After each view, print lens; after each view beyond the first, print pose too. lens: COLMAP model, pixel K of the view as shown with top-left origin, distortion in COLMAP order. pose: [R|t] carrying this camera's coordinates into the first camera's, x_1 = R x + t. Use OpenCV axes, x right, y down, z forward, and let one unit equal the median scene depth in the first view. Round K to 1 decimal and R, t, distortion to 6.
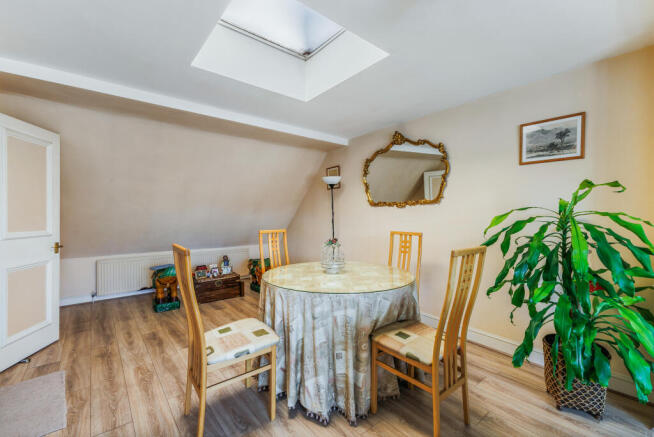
lens RADIAL K [[287.0, 0, 332.5], [0, 287.0, 215.7], [0, 0, 1]] dist [0.020670, -0.000569]
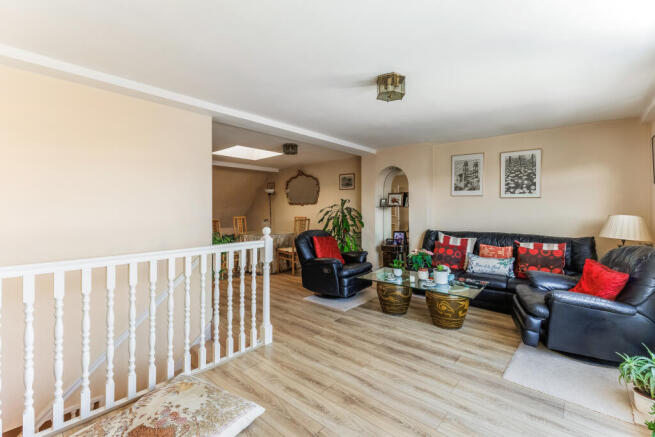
lens RADIAL K [[287.5, 0, 335.5], [0, 287.5, 200.9], [0, 0, 1]] dist [0.020670, -0.000569]
pose [[0.986248, -0.000195, 0.165273, 0.124781], [0.004877, 0.999598, -0.027926, -0.002285], [-0.165201, 0.028348, 0.985852, -1.060996]]
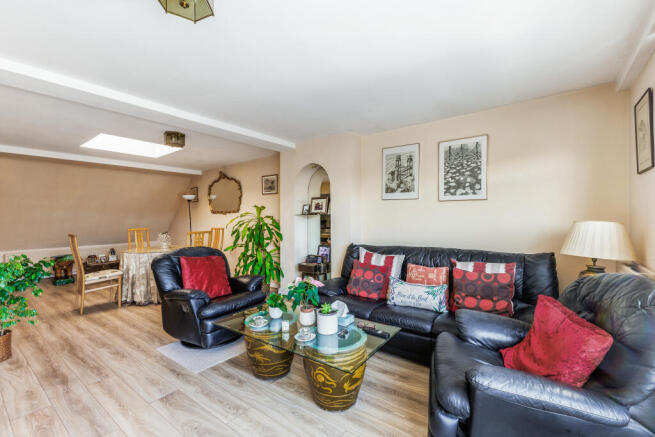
lens RADIAL K [[287.5, 0, 328.9], [0, 287.5, 211.7], [0, 0, 1]] dist [0.020670, -0.000569]
pose [[0.975534, -0.010902, 0.219579, 0.449908], [0.016002, 0.999642, -0.021457, 0.002489], [-0.219266, 0.024446, 0.975359, -0.809692]]
